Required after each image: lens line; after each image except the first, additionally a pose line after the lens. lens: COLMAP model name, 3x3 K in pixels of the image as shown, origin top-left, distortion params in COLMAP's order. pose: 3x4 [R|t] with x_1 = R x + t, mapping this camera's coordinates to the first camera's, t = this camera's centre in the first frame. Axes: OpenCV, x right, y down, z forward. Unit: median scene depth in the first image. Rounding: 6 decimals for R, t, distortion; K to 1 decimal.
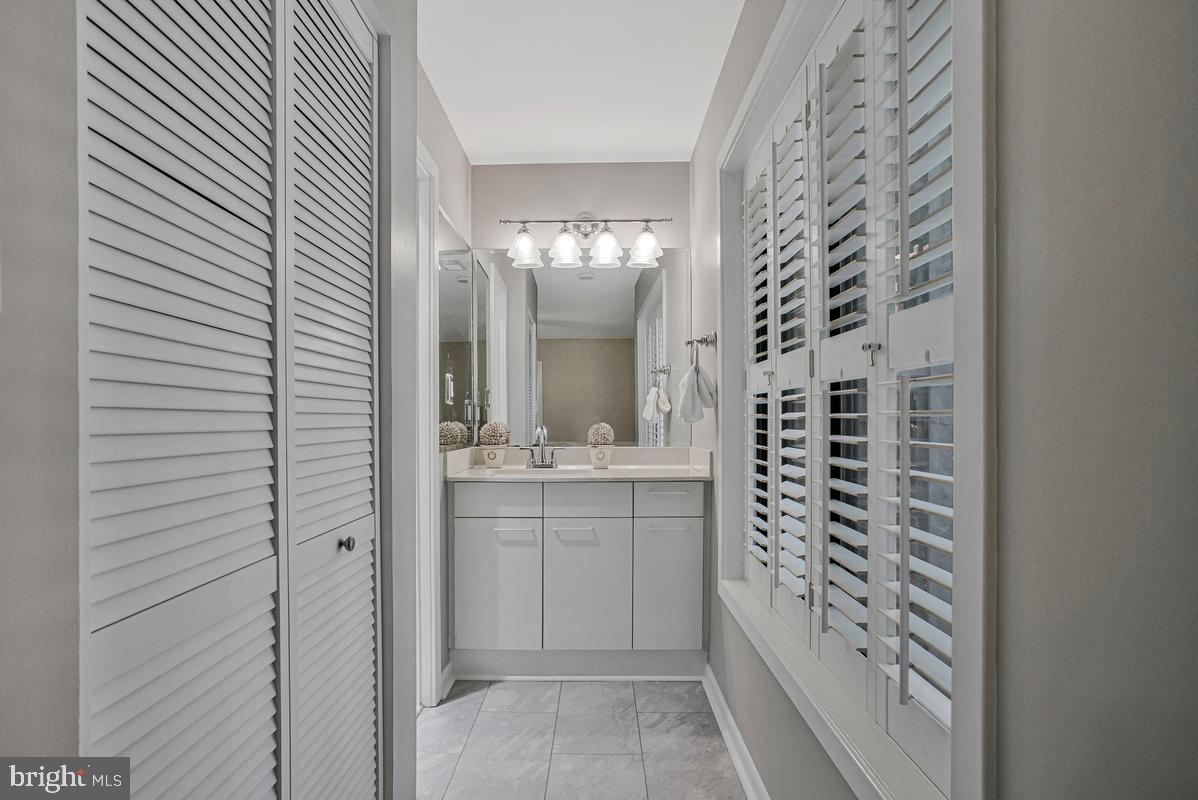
lens RADIAL K [[606.2, 0, 593.7], [0, 606.2, 414.6], [0, 0, 1]] dist [-0.043748, 0.001116]
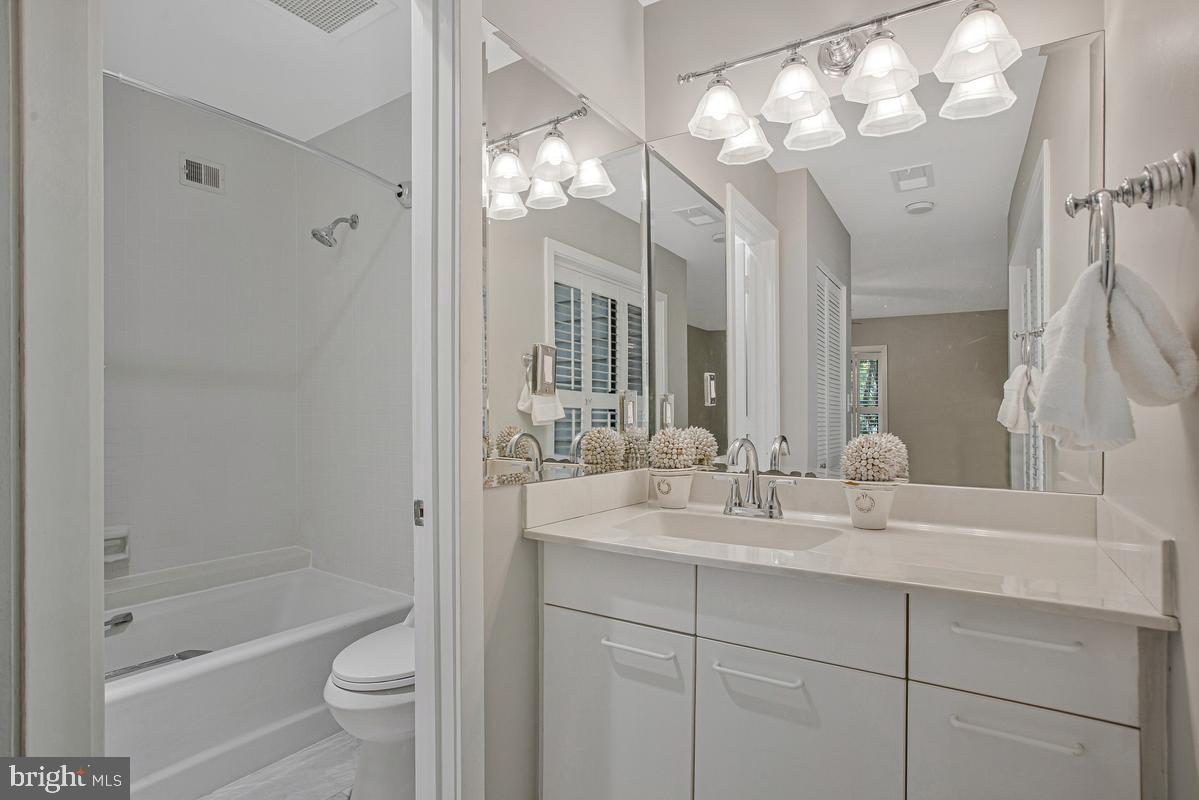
lens RADIAL K [[606.7, 0, 594.2], [0, 606.7, 414.7], [0, 0, 1]] dist [-0.043748, 0.001116]
pose [[0.840646, 0.009937, -0.541494, 0.103031], [-0.004402, 0.999924, 0.011516, -0.008330], [0.541567, -0.007298, 0.840626, 0.559650]]
